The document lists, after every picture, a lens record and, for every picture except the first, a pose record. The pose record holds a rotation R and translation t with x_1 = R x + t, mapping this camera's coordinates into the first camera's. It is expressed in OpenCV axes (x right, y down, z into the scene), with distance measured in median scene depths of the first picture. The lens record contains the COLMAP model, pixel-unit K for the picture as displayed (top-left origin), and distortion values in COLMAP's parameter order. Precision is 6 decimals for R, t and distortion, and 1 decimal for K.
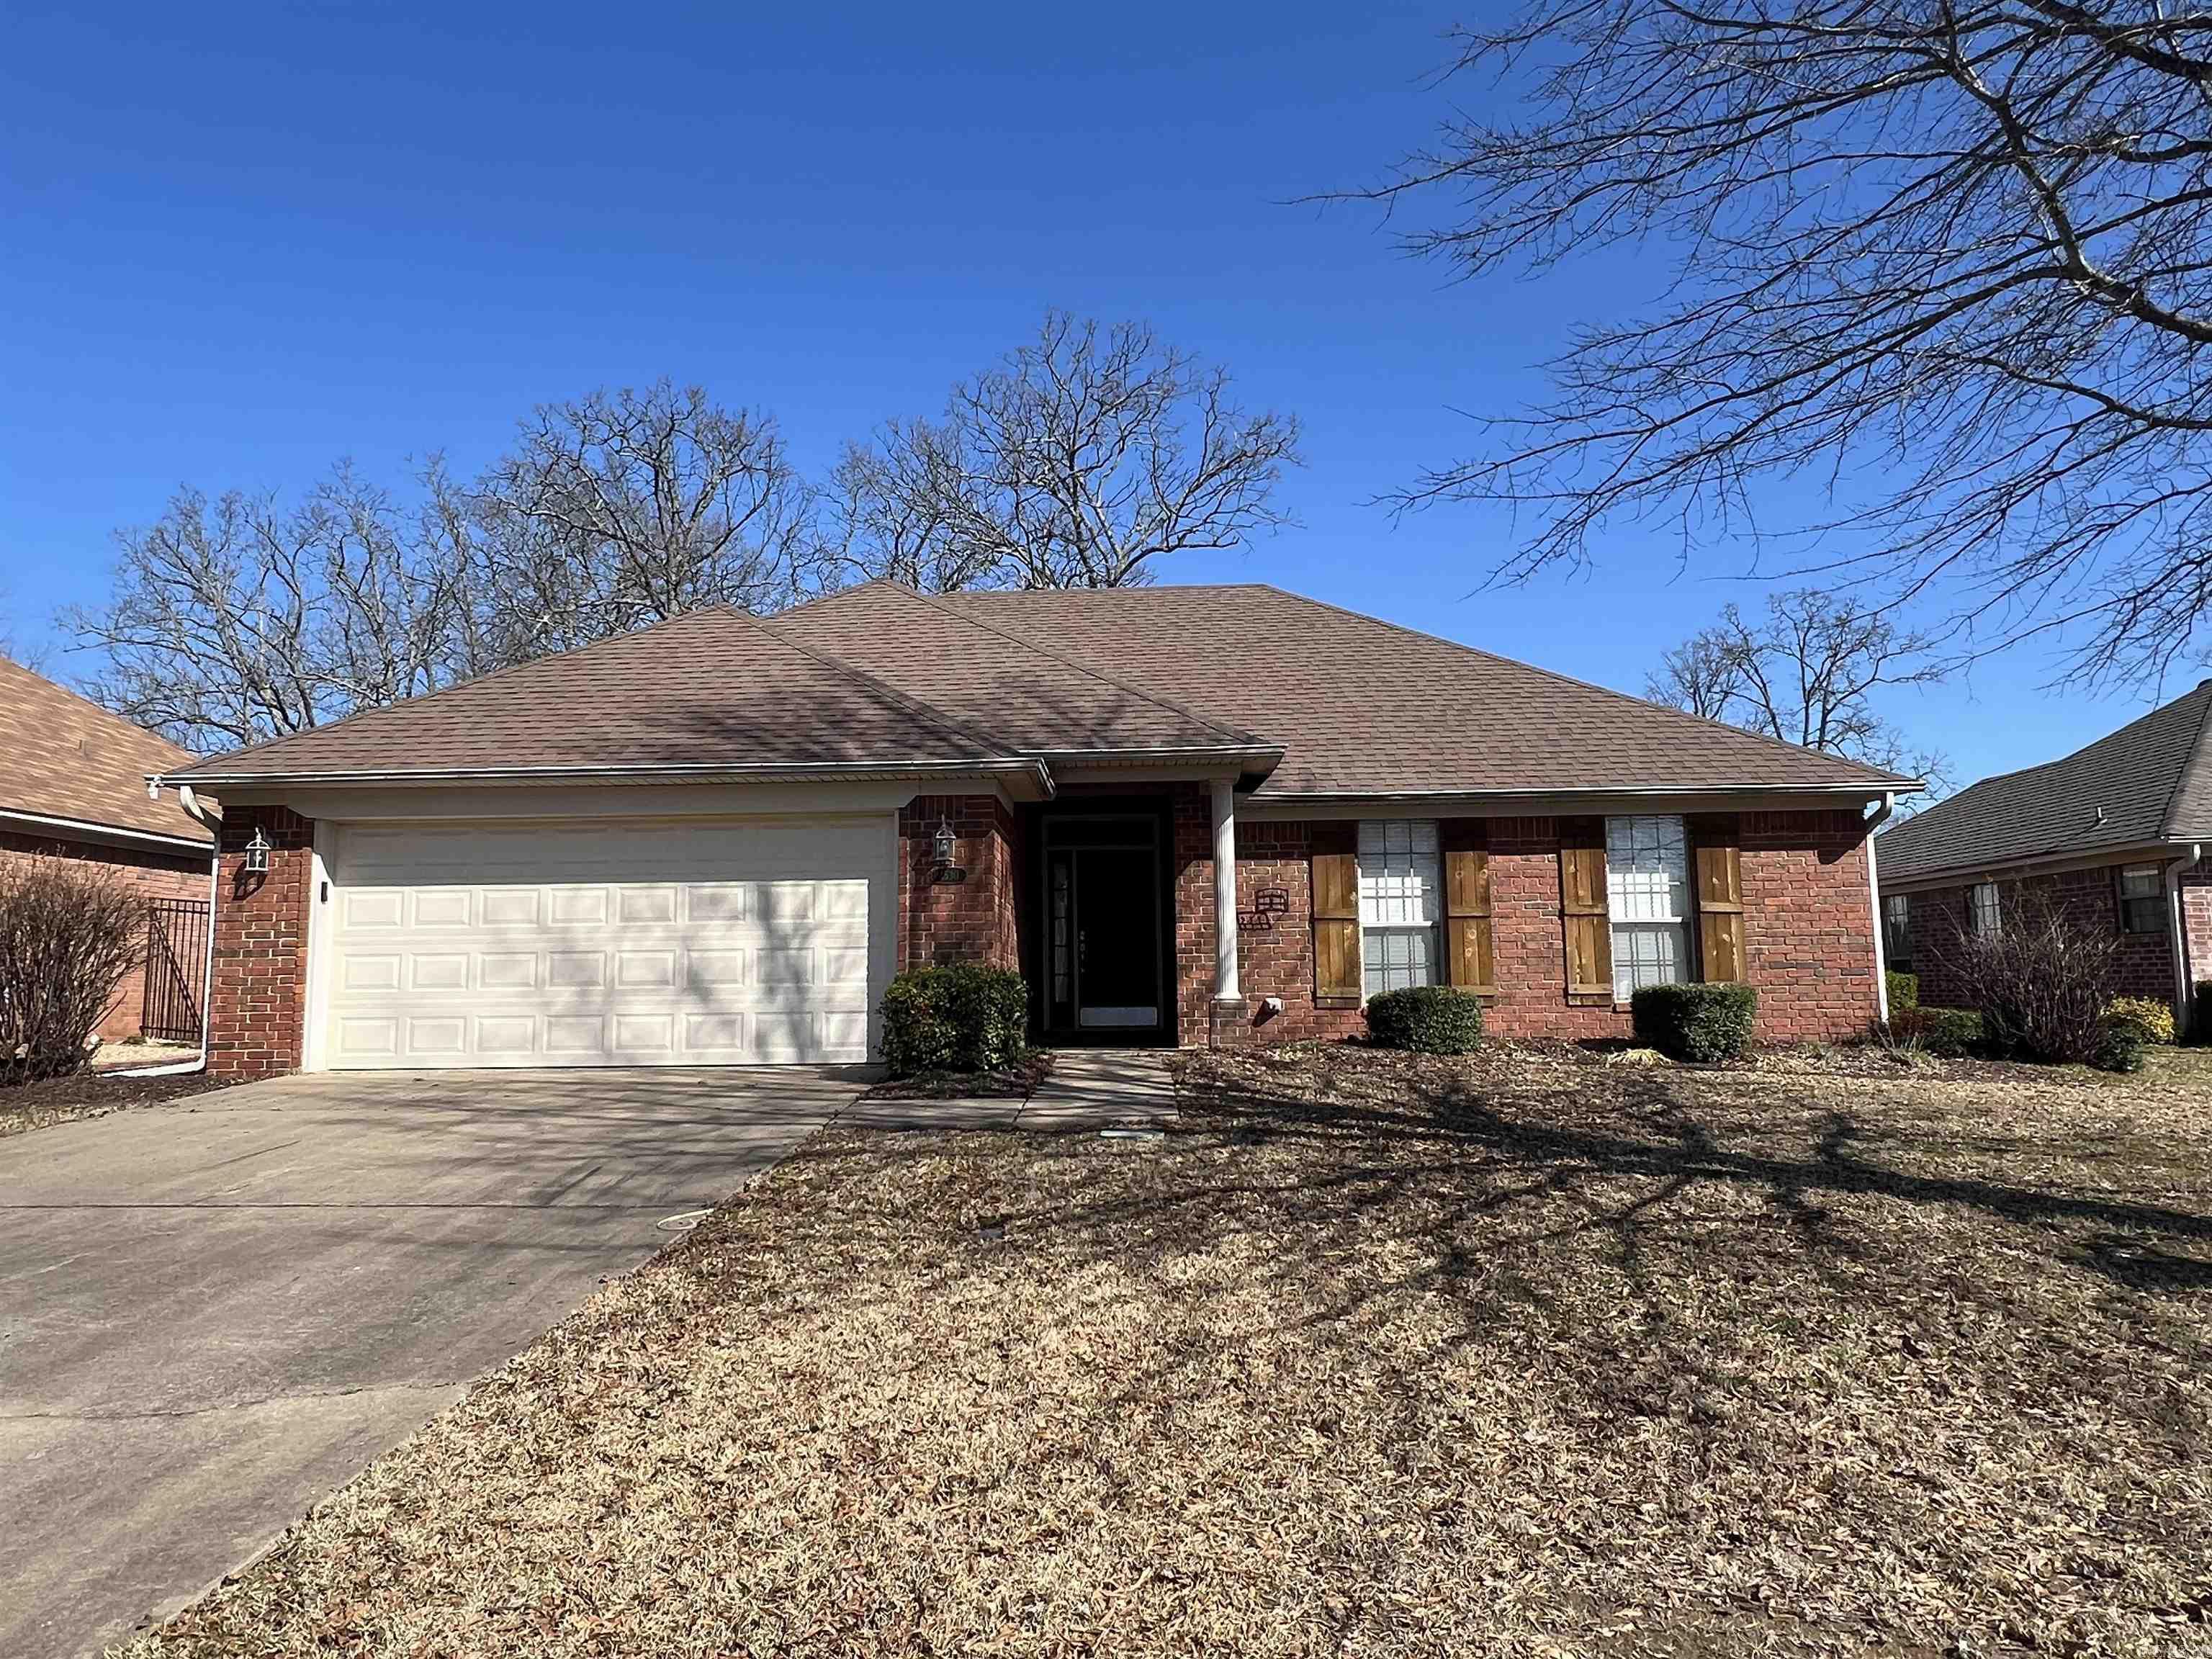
lens RADIAL K [[1364.1, 0, 1097.1], [0, 1364.1, 829.1], [0, 0, 1]] dist [-0.000160, 0.000909]
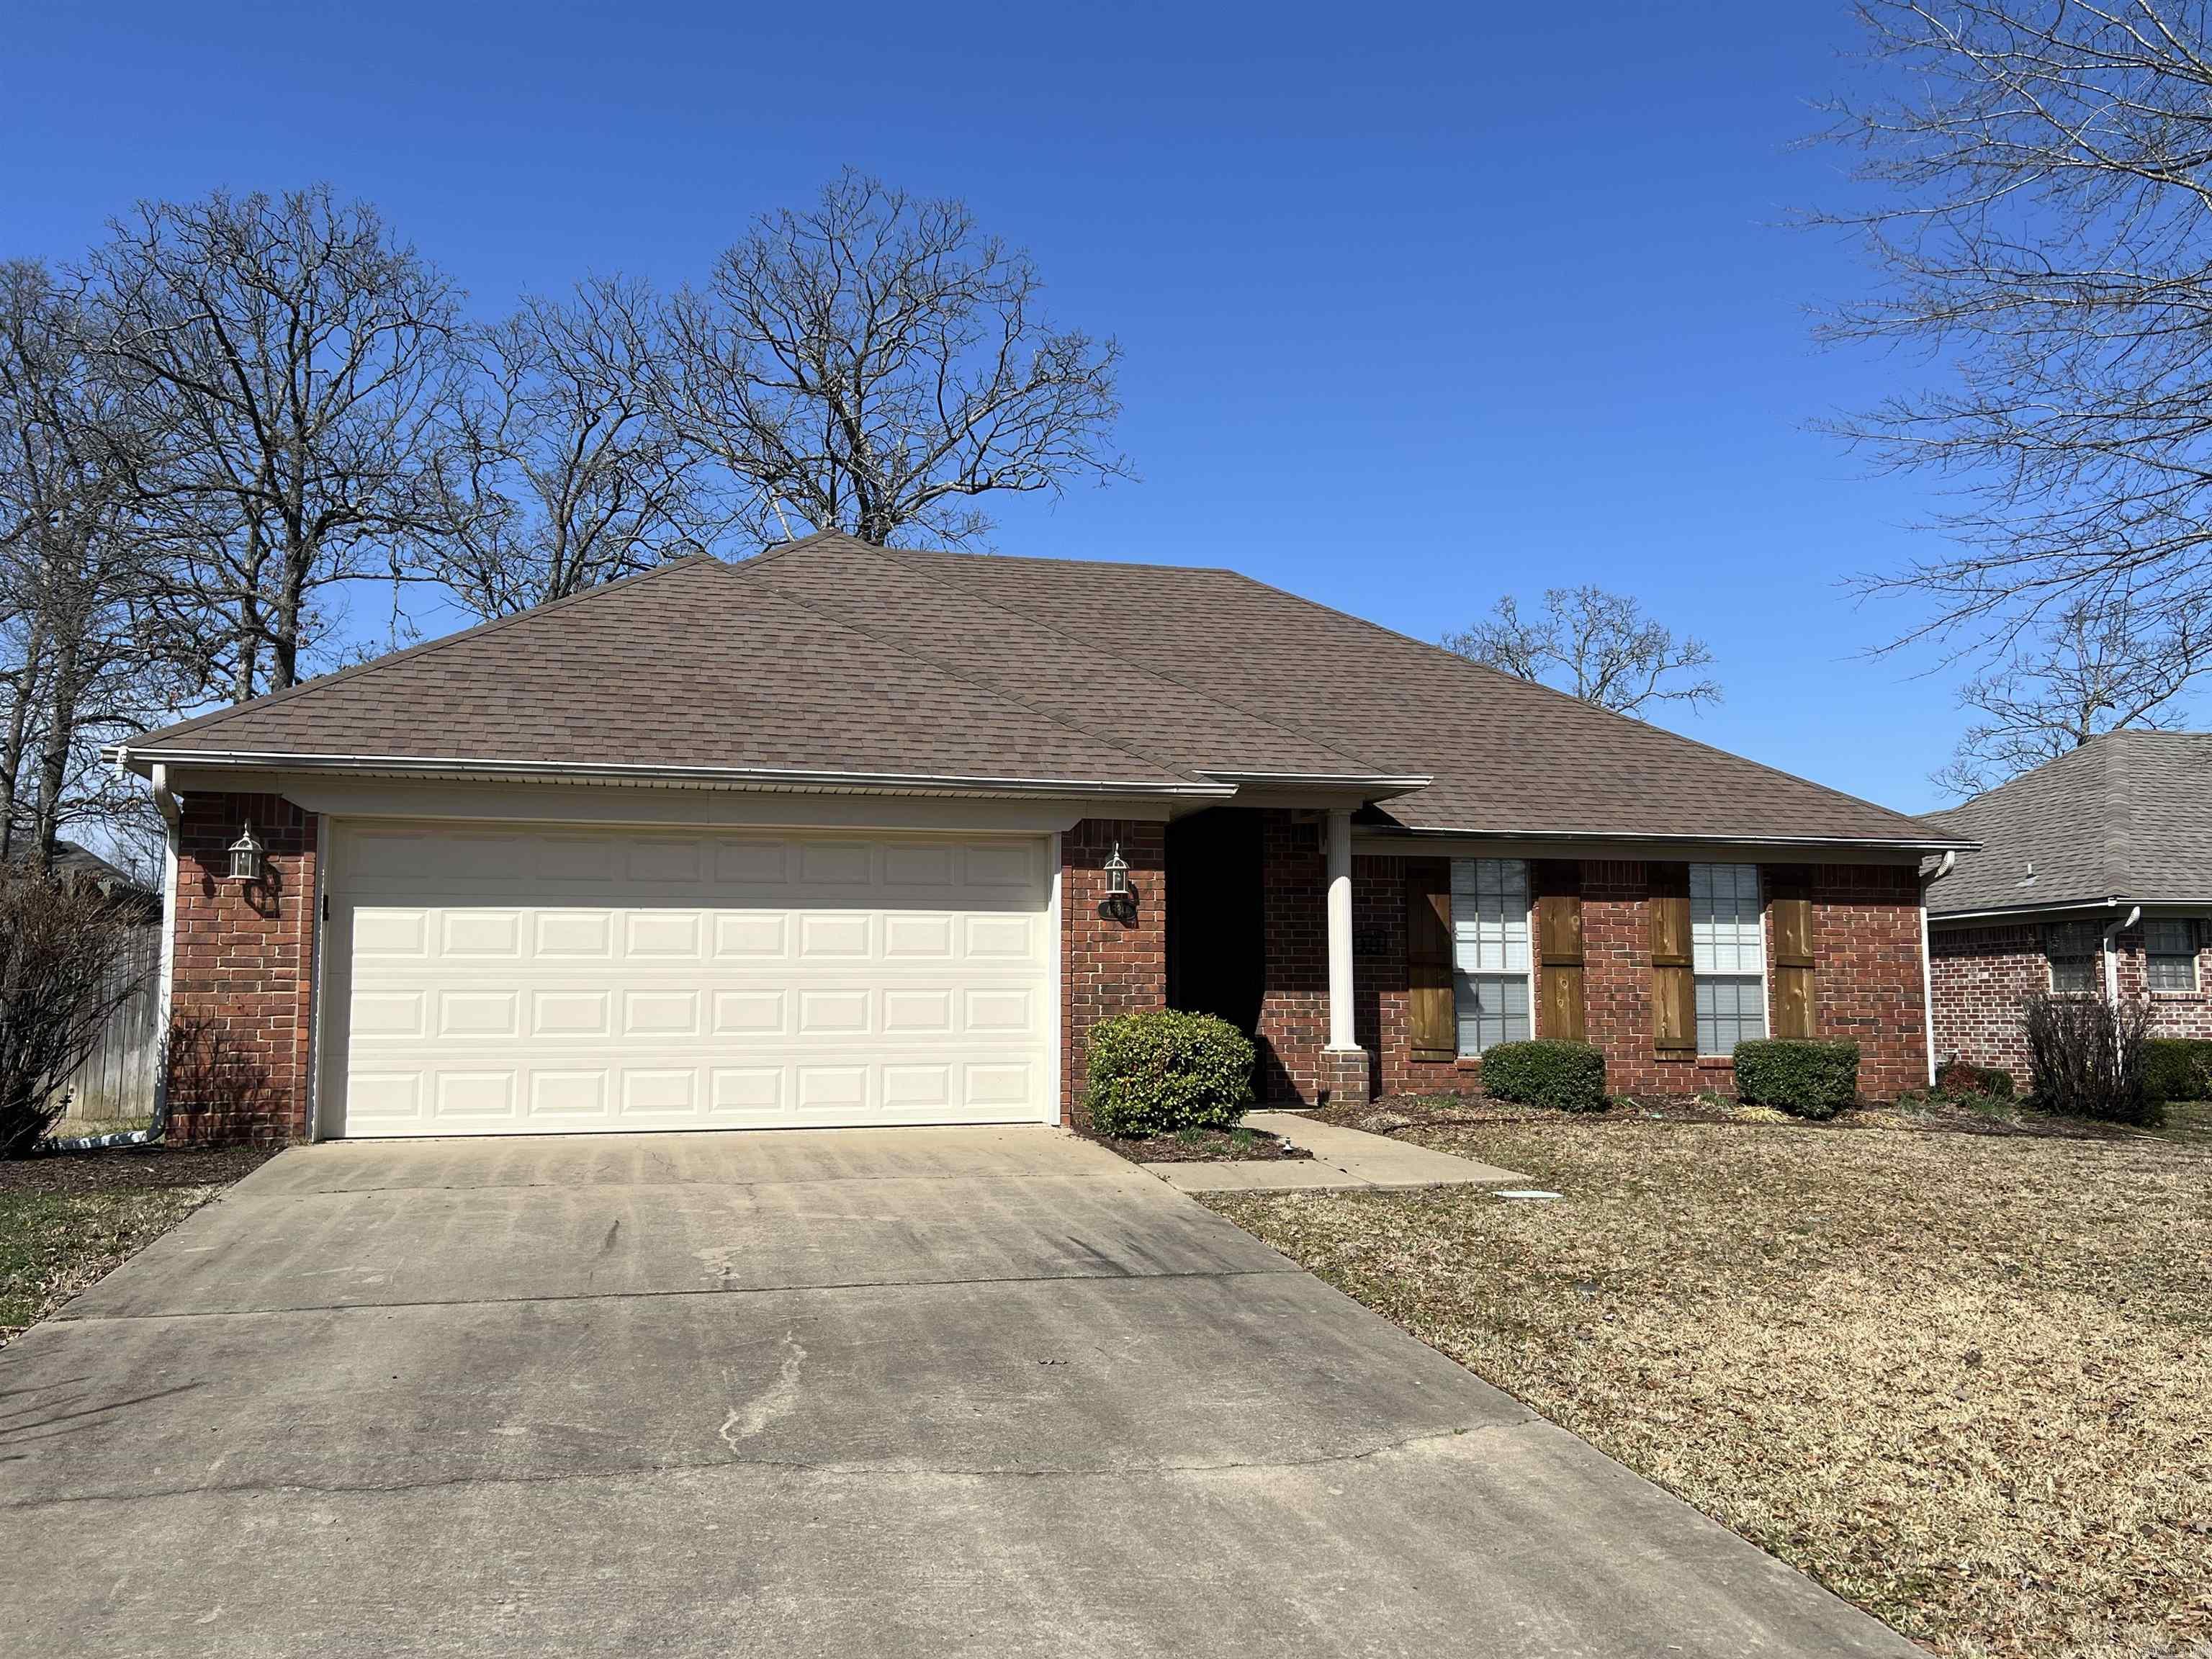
lens RADIAL K [[1779.4, 0, 1110.9], [0, 1779.4, 835.1], [0, 0, 1]] dist [0.058041, 0.000564]
pose [[0.957865, 0.039662, 0.284467, -0.402663], [-0.041622, 0.999133, 0.000845, -0.014223], [-0.284187, -0.012649, 0.958686, -0.100271]]
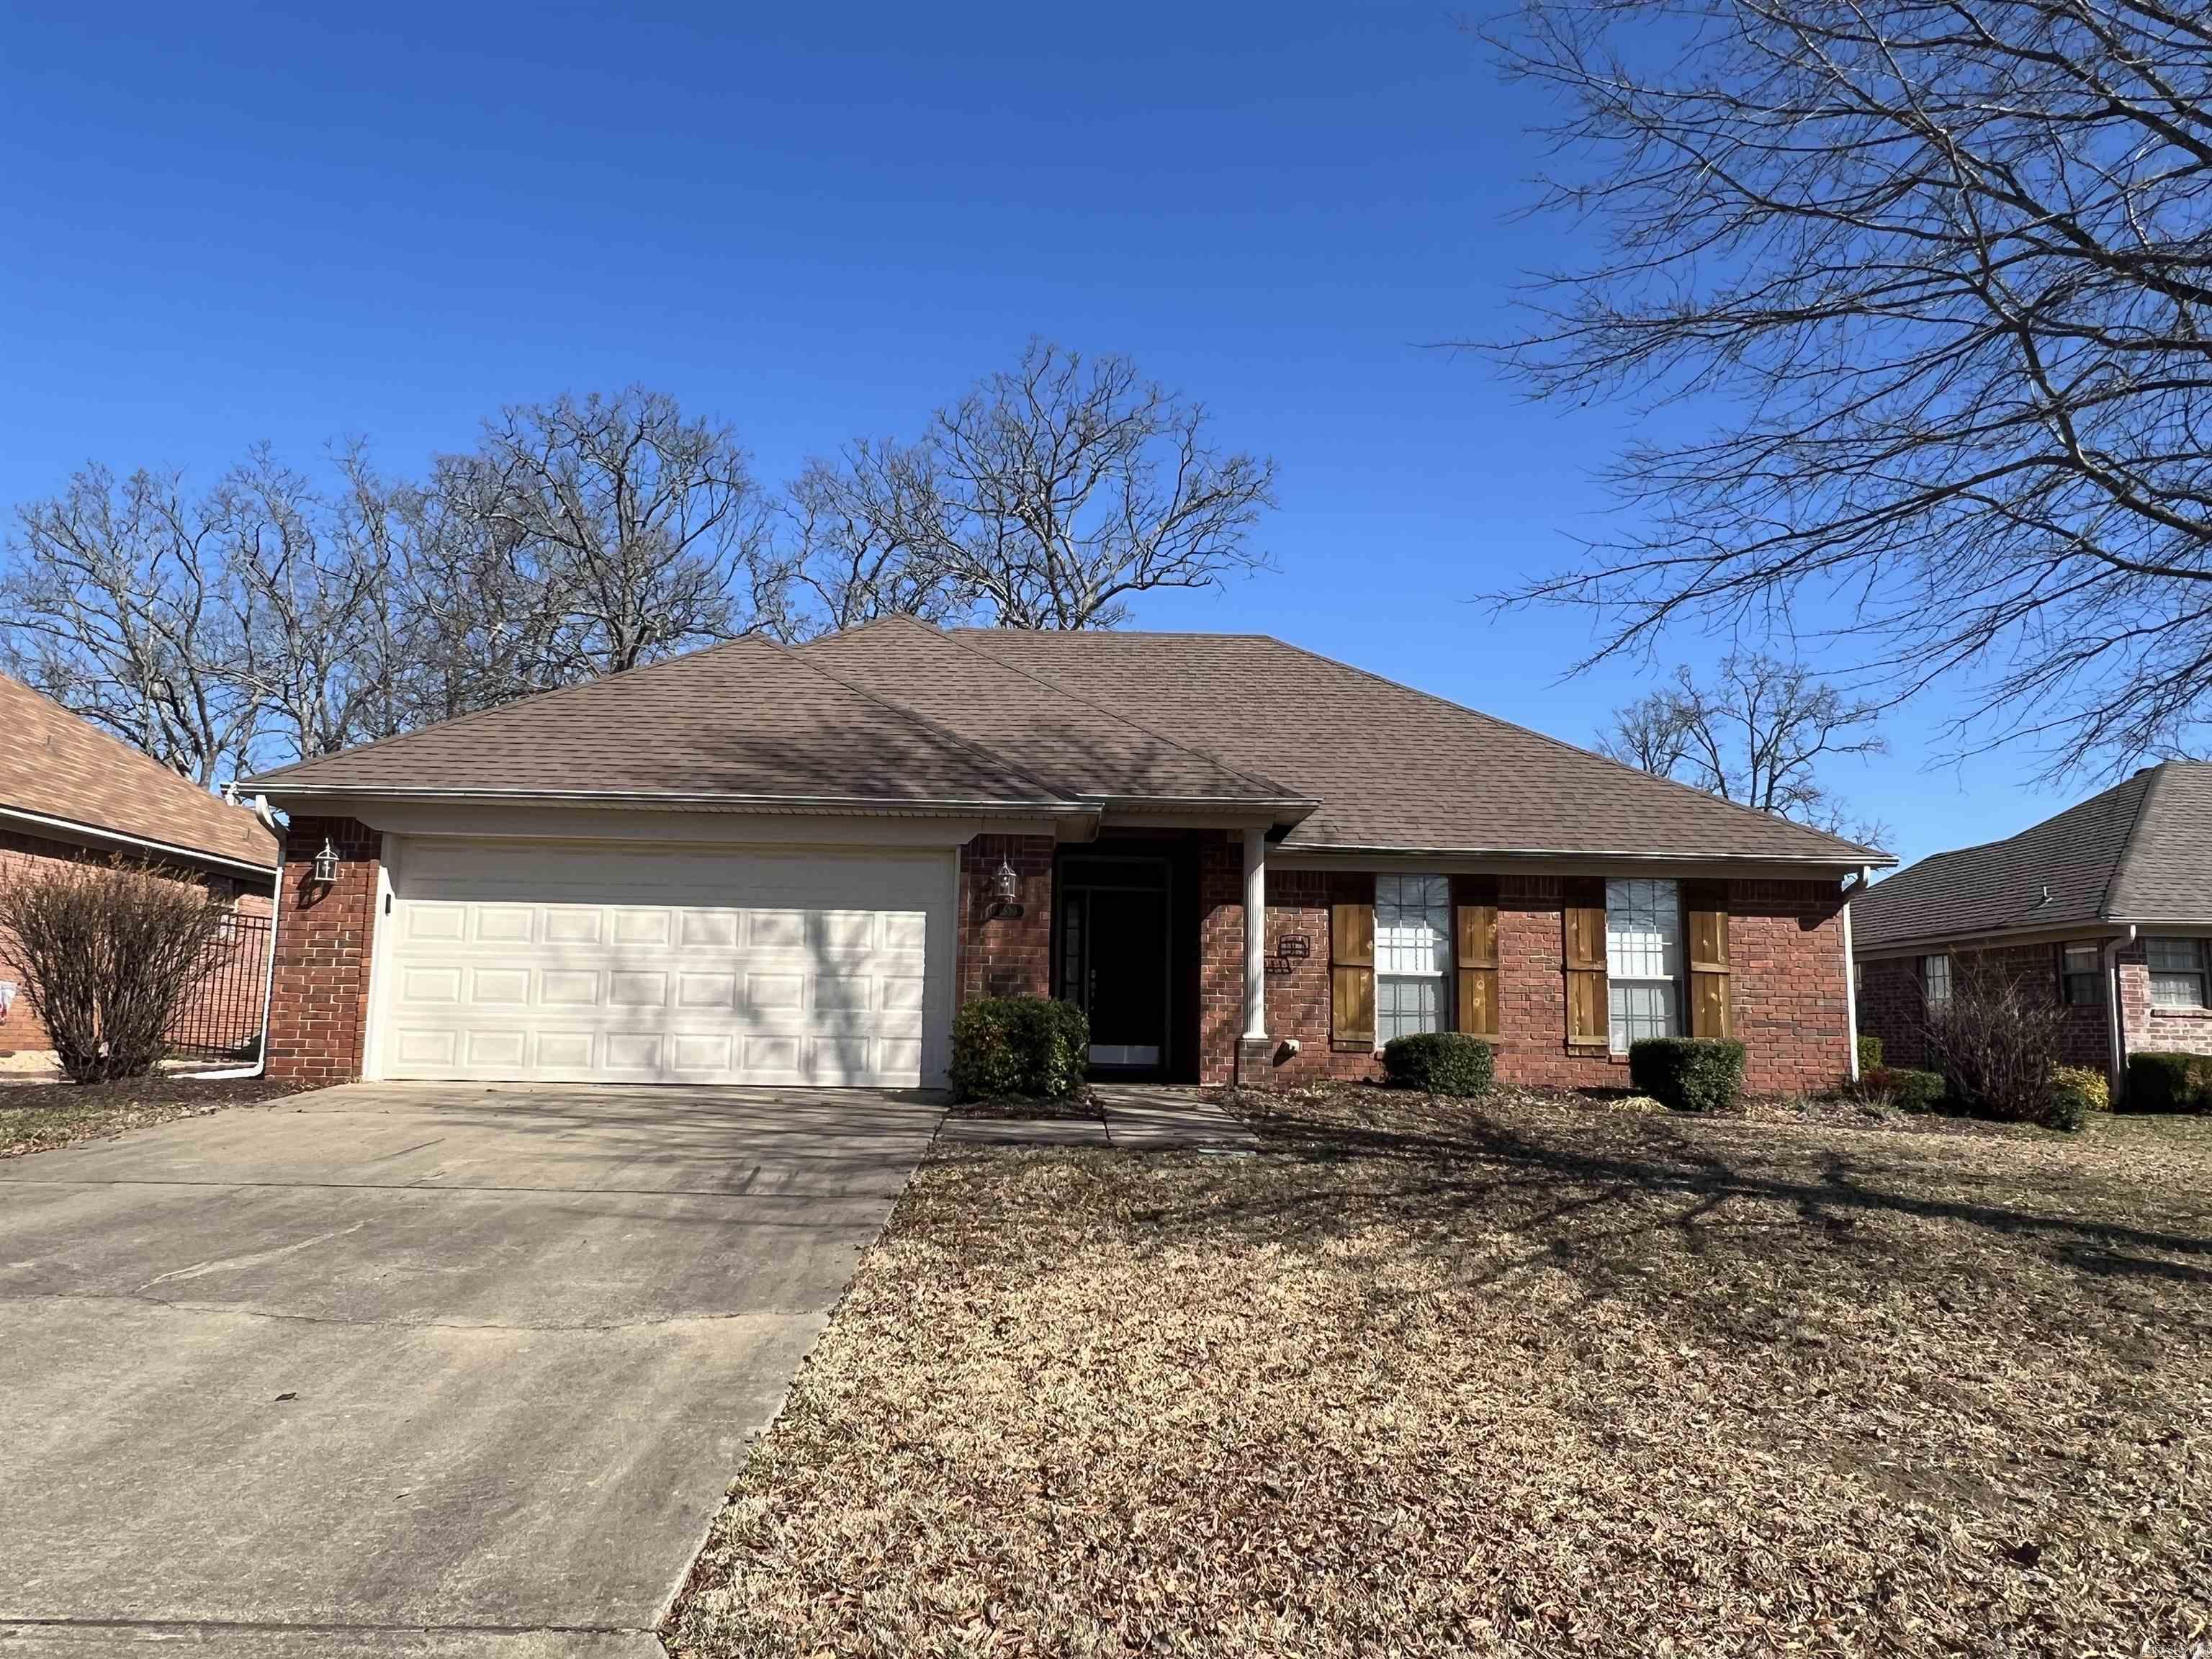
lens RADIAL K [[1453.3, 0, 1096.9], [0, 1453.3, 840.8], [0, 0, 1]] dist [0.007924, -0.007236]
pose [[0.997014, 0.040820, 0.065548, -0.104754], [-0.039662, 0.999035, -0.018881, -0.001457], [-0.066256, 0.016224, 0.997671, -0.111267]]
